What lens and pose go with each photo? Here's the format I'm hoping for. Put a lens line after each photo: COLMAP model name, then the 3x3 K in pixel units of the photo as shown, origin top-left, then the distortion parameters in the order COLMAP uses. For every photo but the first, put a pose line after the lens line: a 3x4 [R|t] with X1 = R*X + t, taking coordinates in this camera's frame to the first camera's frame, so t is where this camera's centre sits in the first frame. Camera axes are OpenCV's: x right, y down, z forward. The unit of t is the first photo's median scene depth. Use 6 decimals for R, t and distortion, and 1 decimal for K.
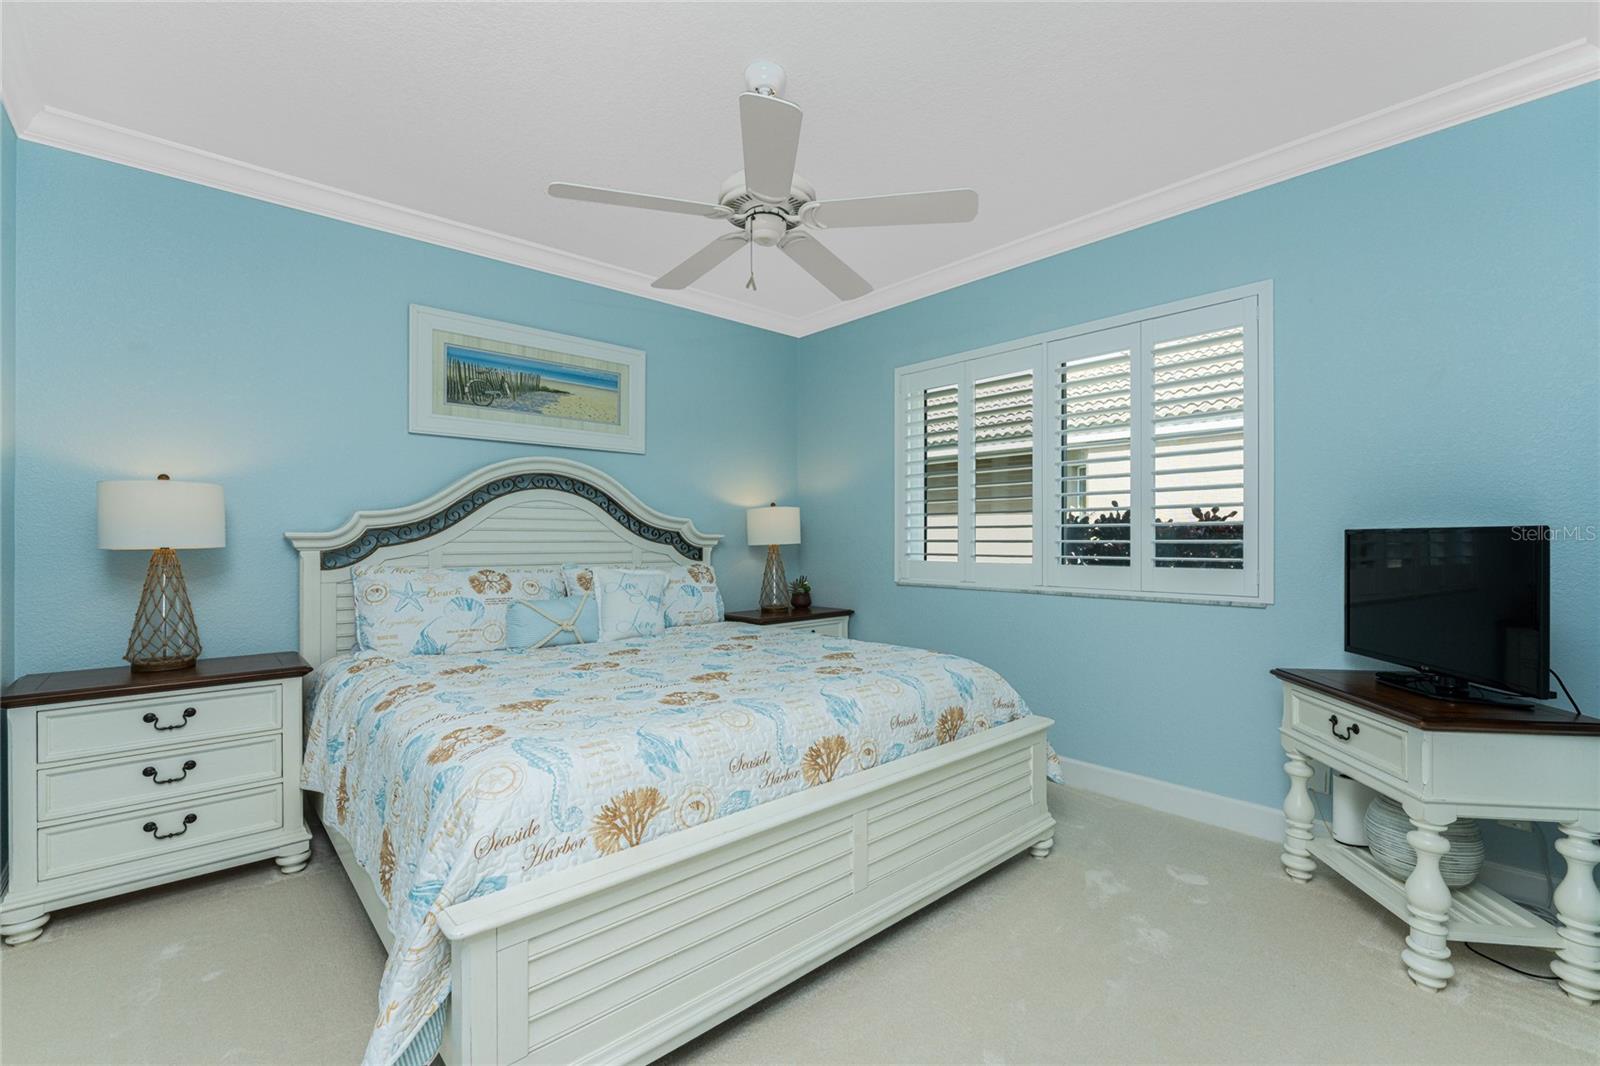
lens RADIAL K [[695.2, 0, 796.5], [0, 695.2, 543.5], [0, 0, 1]] dist [-0.001543, 0.000744]
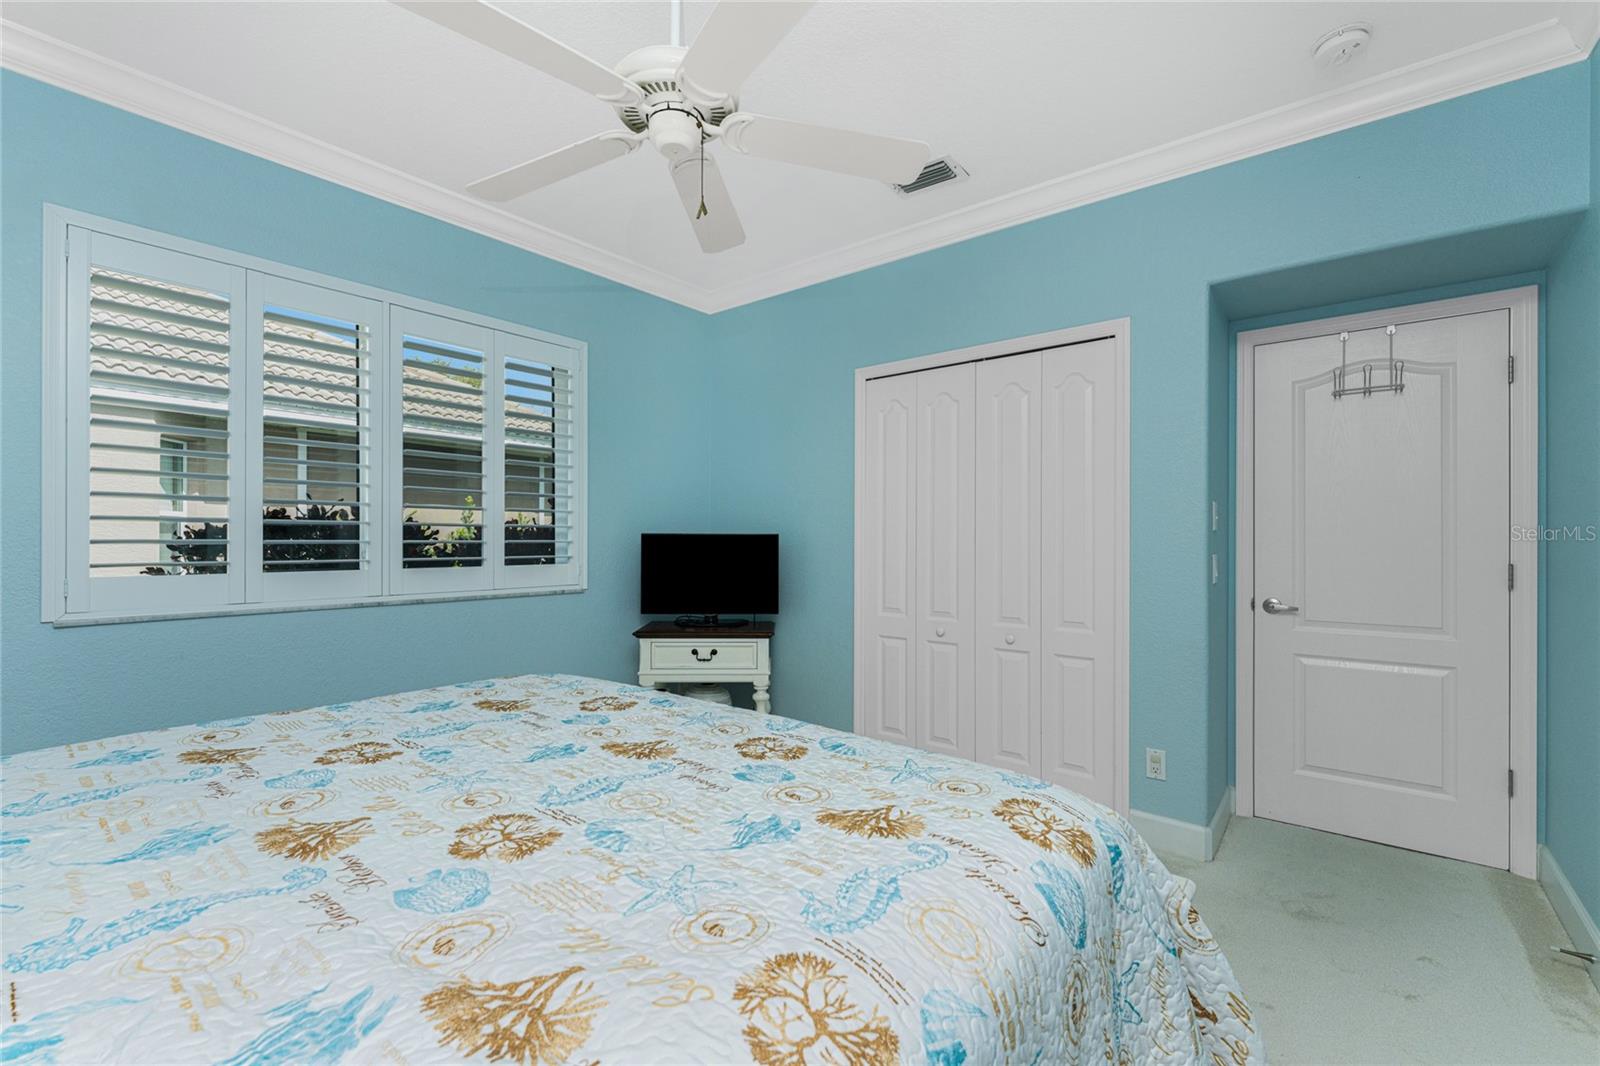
lens RADIAL K [[695.2, 0, 793.9], [0, 695.2, 534.0], [0, 0, 1]] dist [-0.001543, 0.000744]
pose [[-0.185226, 0.008639, 0.982658, -0.560430], [0.003507, 0.999961, -0.008130, -0.004461], [-0.982690, 0.001940, -0.185249, 0.687882]]
